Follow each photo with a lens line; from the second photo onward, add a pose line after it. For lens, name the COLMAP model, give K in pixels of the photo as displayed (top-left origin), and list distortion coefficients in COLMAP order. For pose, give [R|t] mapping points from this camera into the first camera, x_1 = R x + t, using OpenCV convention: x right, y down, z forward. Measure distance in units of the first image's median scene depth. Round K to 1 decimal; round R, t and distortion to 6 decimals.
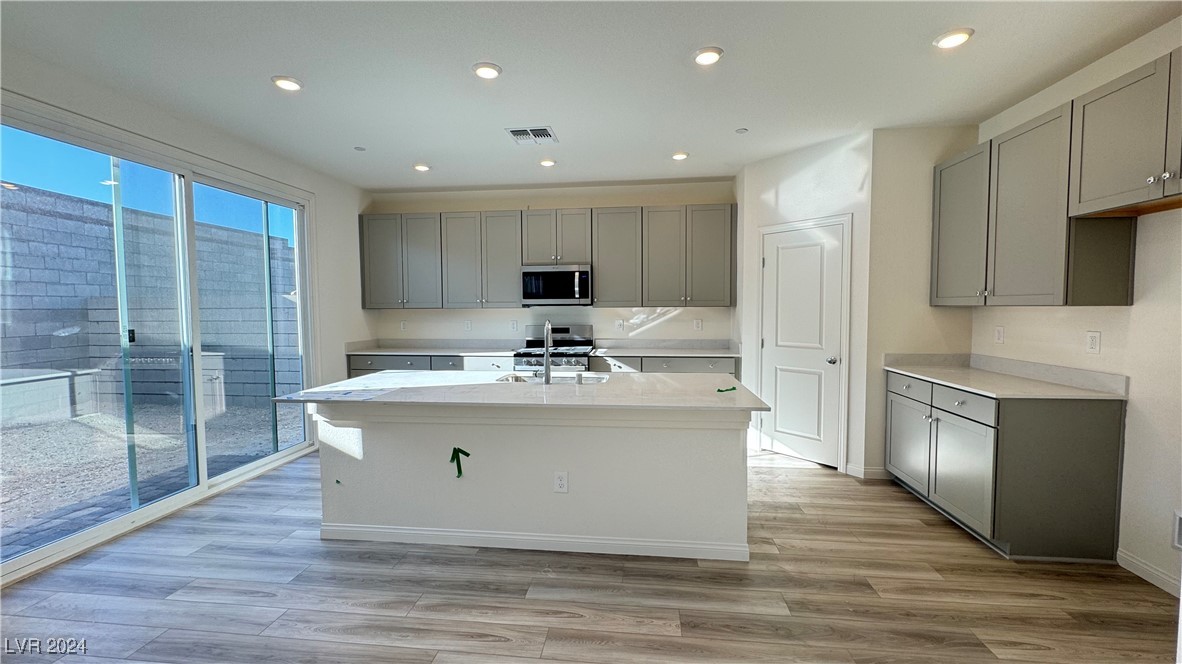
lens RADIAL K [[473.2, 0, 591.0], [0, 473.2, 332.0], [0, 0, 1]] dist [-0.001614, 0.000036]
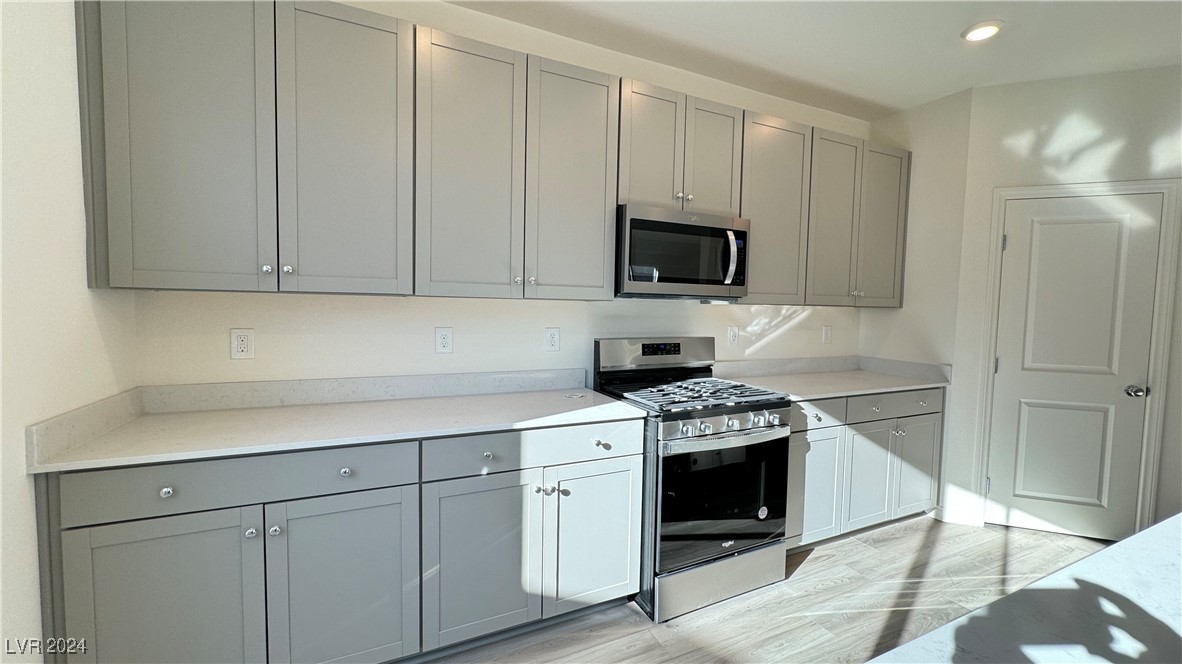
lens RADIAL K [[472.9, 0, 591.0], [0, 472.9, 332.0], [0, 0, 1]] dist [-0.001053, -0.000211]
pose [[0.846040, -0.007143, 0.533072, -0.415669], [0.003323, 0.999961, 0.008125, -0.026465], [-0.533110, -0.005103, 0.846031, 0.662211]]
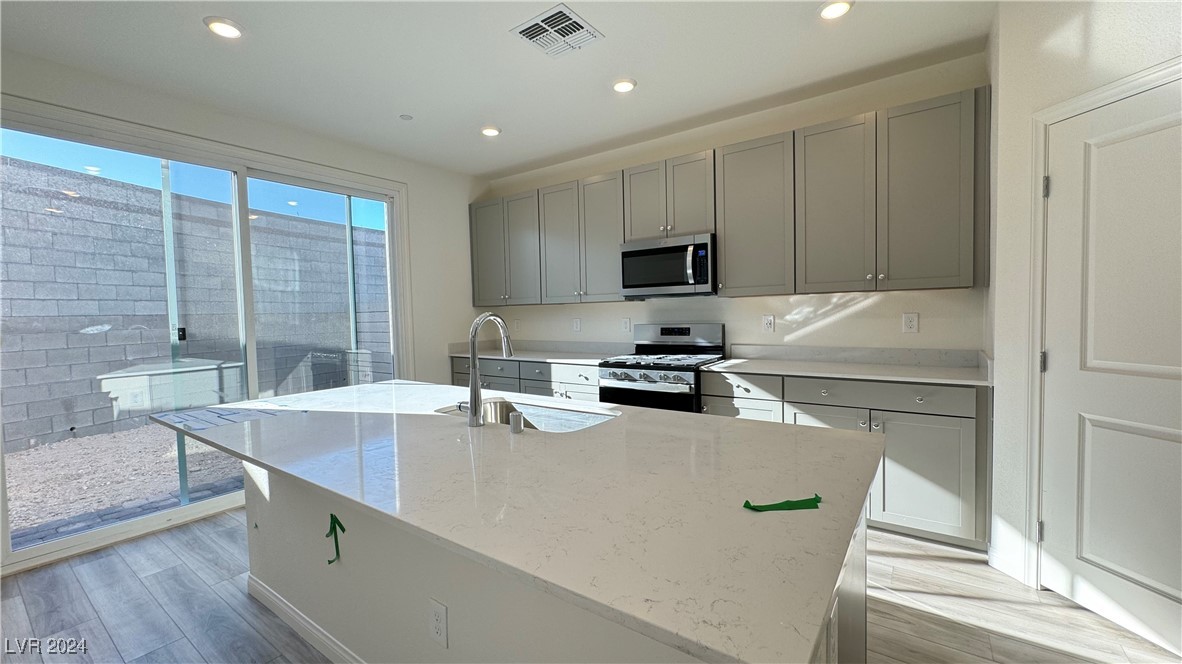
lens RADIAL K [[473.2, 0, 591.0], [0, 473.2, 332.0], [0, 0, 1]] dist [-0.001614, 0.000036]
pose [[0.873482, 0.006264, -0.486815, 0.177050], [-0.007233, 0.999974, -0.000112, -0.001426], [0.486802, 0.003619, 0.873505, 0.335243]]
